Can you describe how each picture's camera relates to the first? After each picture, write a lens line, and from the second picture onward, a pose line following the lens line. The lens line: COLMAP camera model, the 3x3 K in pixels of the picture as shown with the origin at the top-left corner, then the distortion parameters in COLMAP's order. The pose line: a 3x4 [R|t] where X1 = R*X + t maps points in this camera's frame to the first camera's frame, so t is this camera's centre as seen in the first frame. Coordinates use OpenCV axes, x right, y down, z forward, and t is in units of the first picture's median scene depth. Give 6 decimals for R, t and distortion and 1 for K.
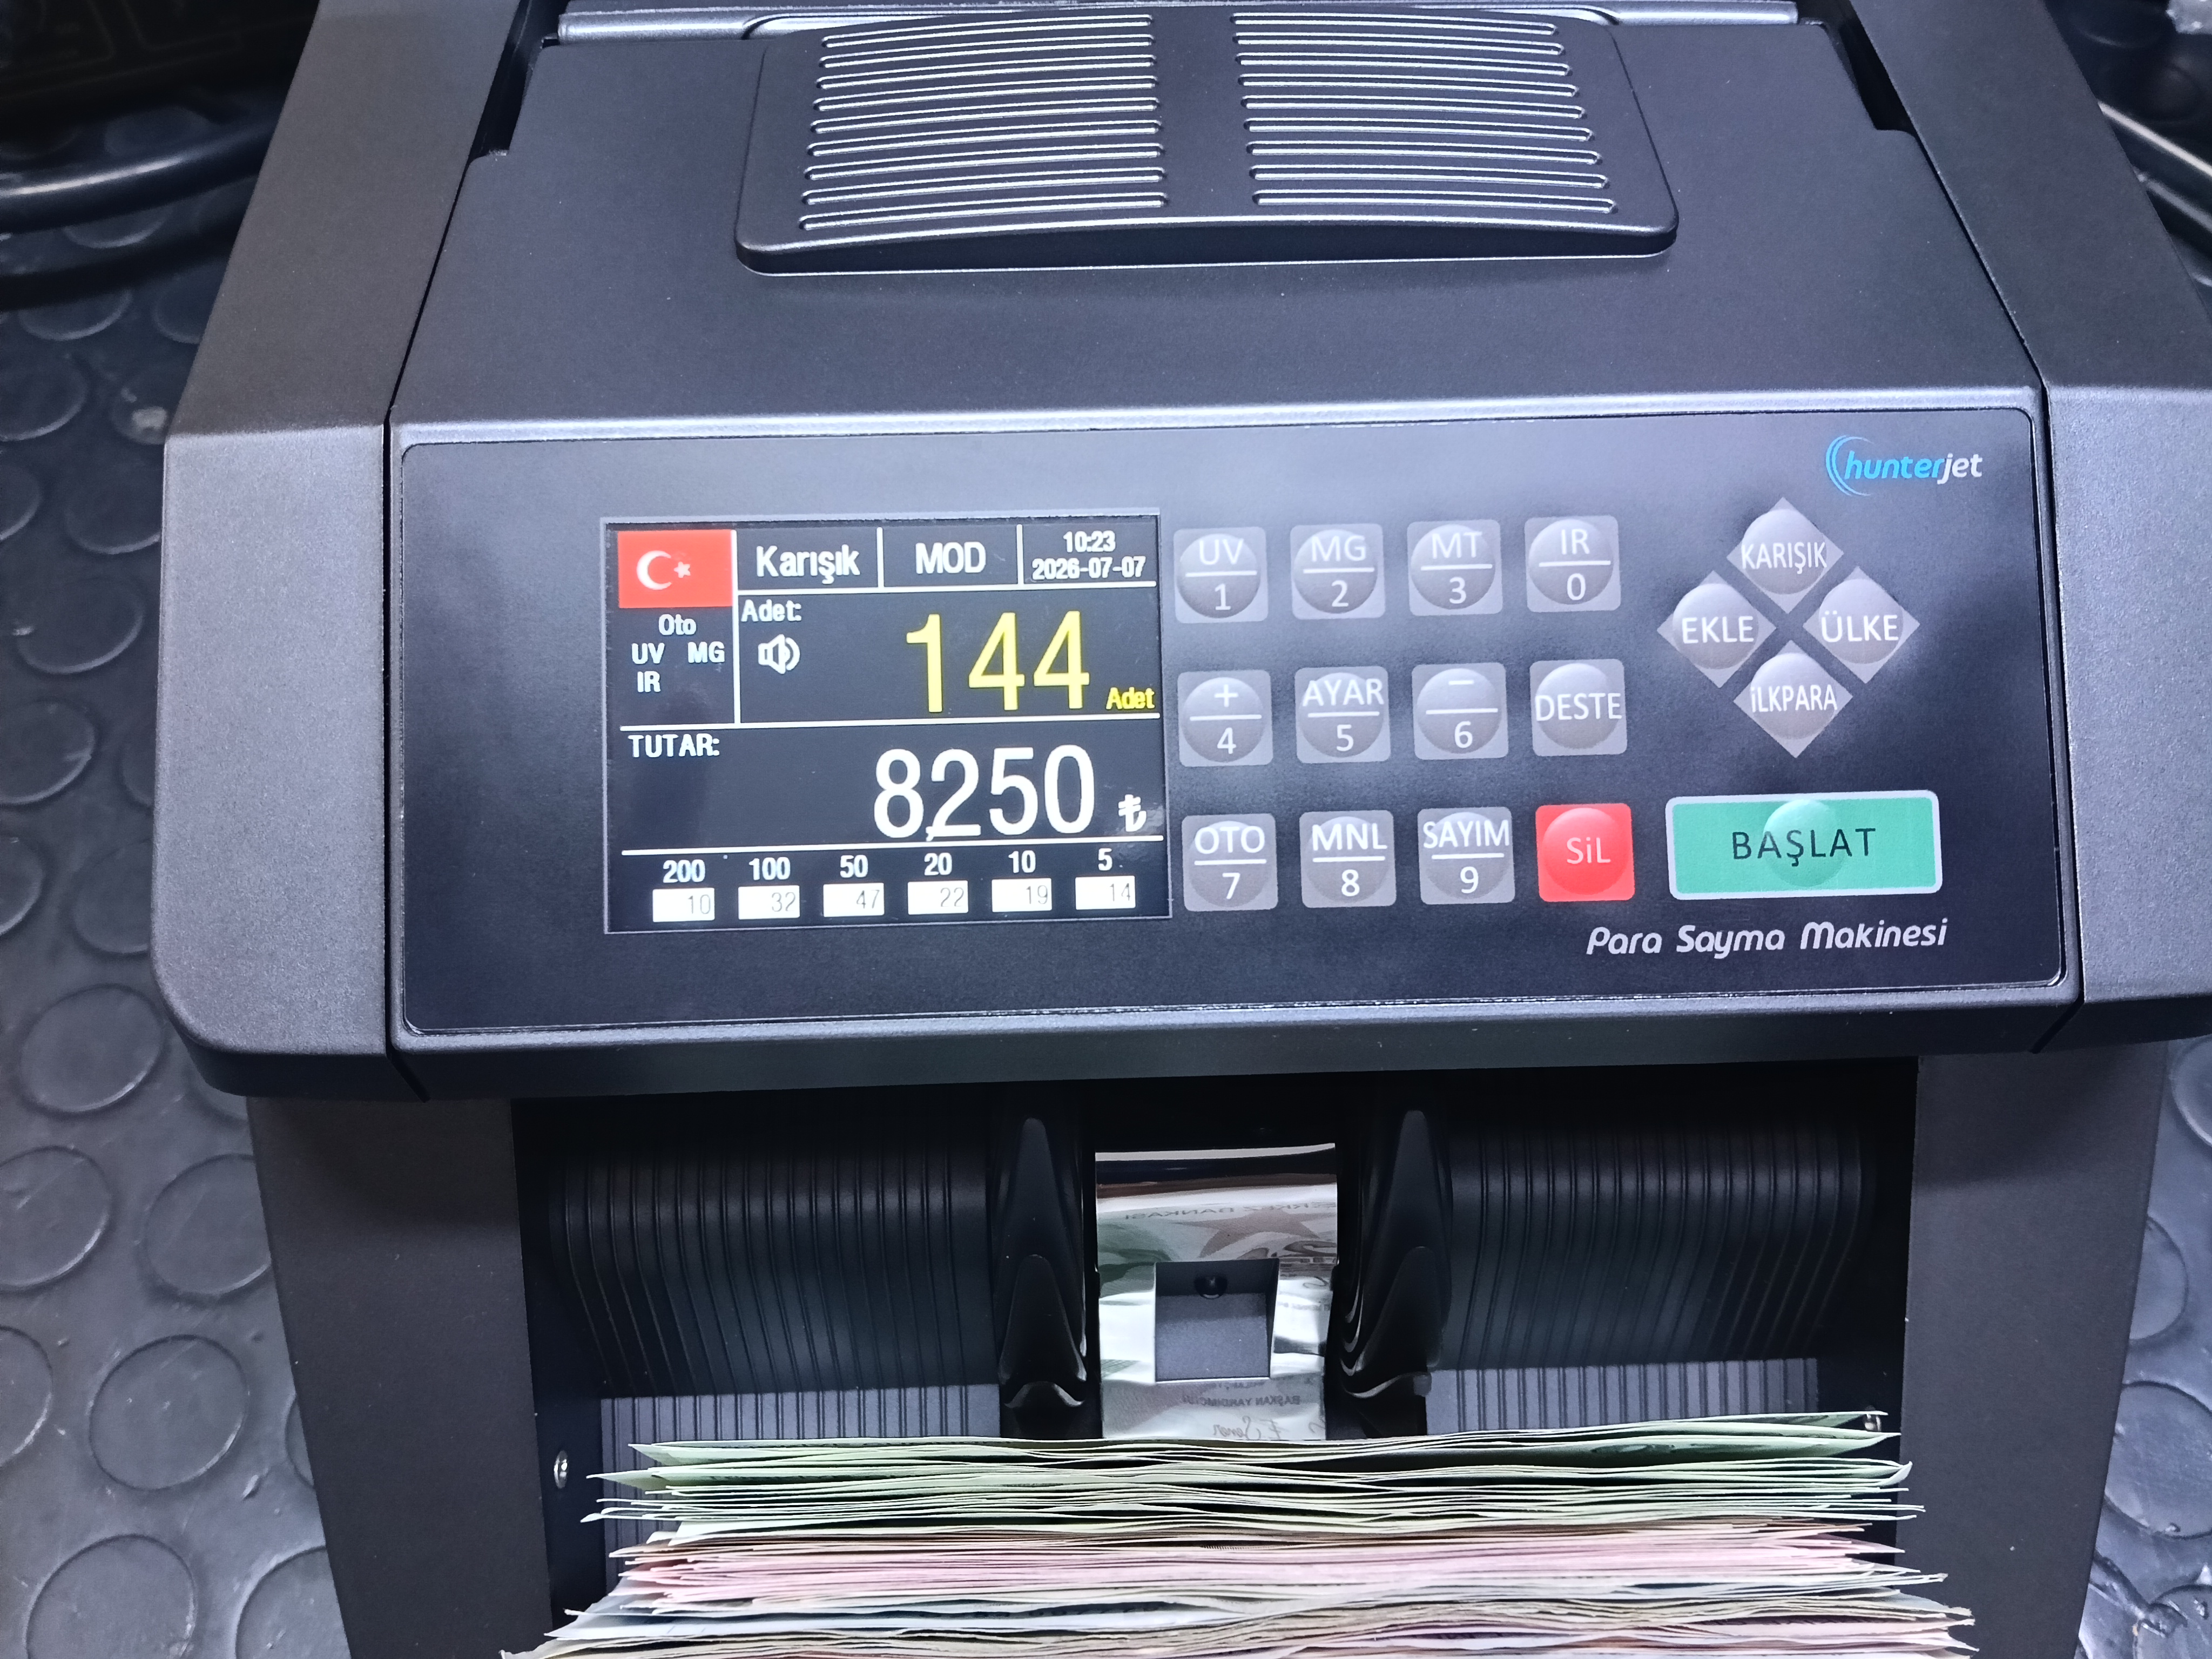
lens RADIAL K [[1812.8, 0, 1113.7], [0, 1812.8, 800.9], [0, 0, 1]] dist [0.137172, -0.381499]
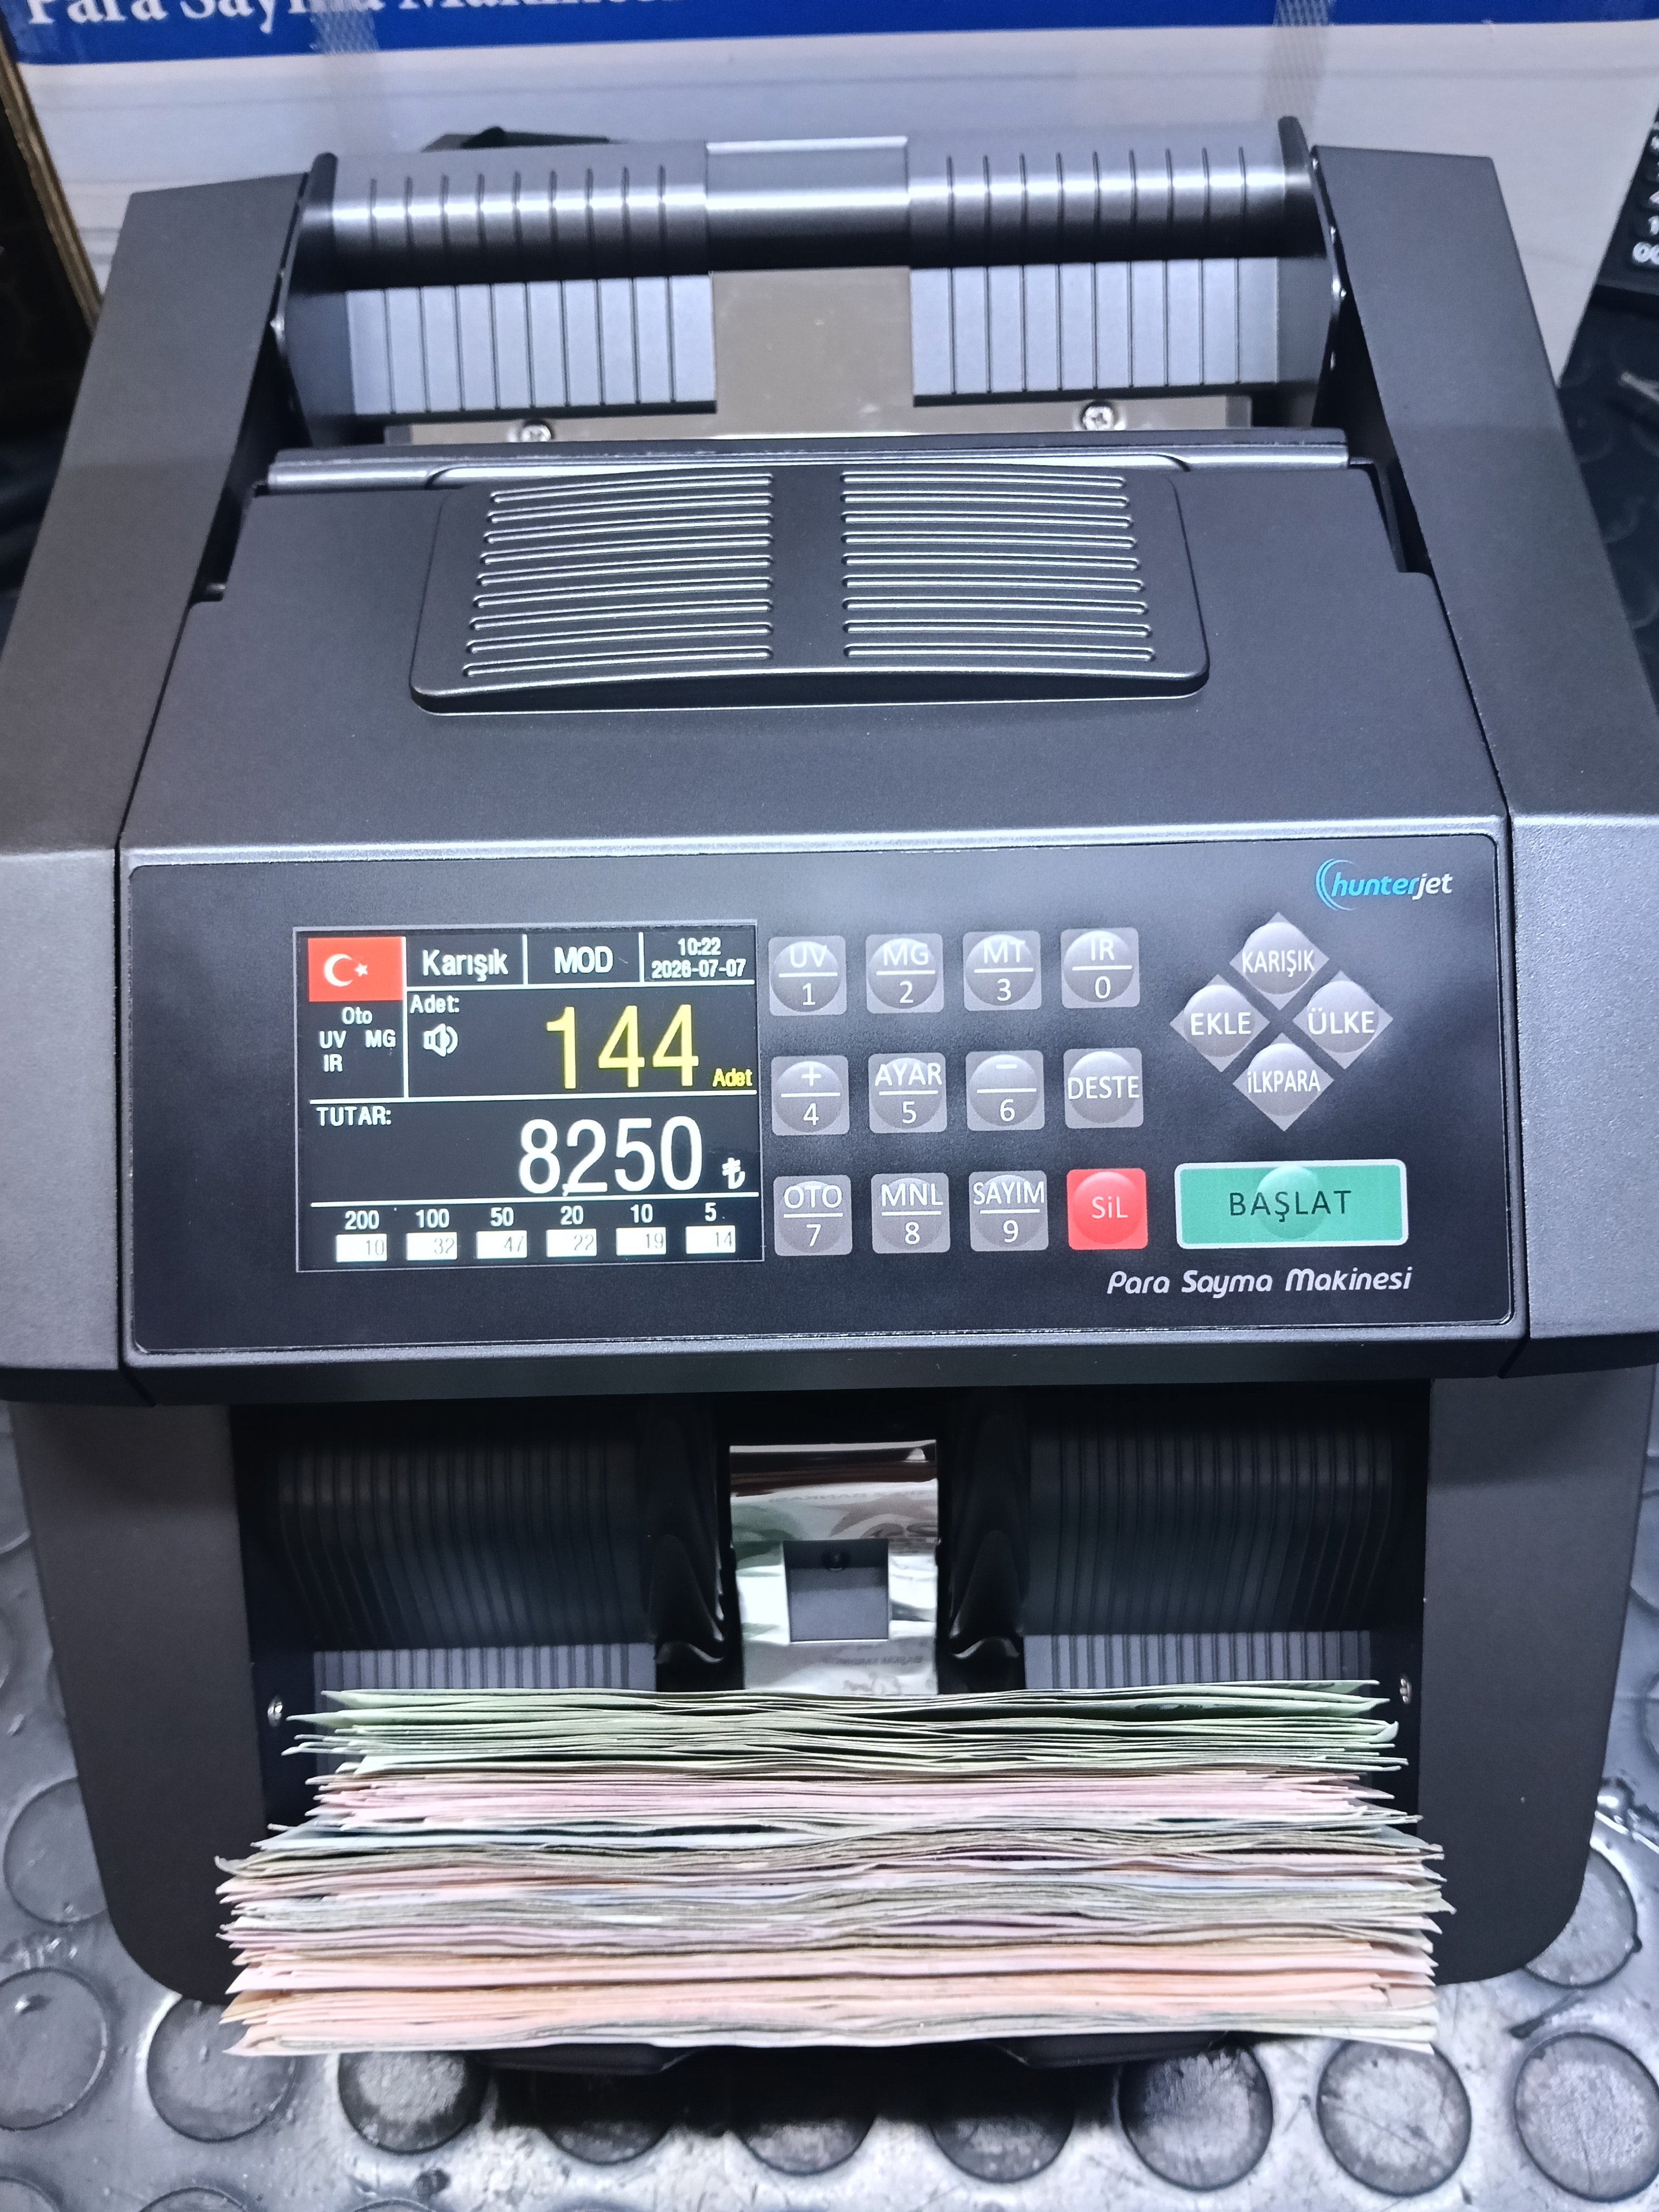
lens RADIAL K [[1812.8, 0, 829.5], [0, 1812.8, 1106.0], [0, 0, 1]] dist [0.137172, -0.381499]
pose [[0.999621, 0.004672, -0.027138, 0.106219], [-0.004044, 0.999724, 0.023145, -0.065997], [0.027239, -0.023026, 0.999364, -0.198791]]
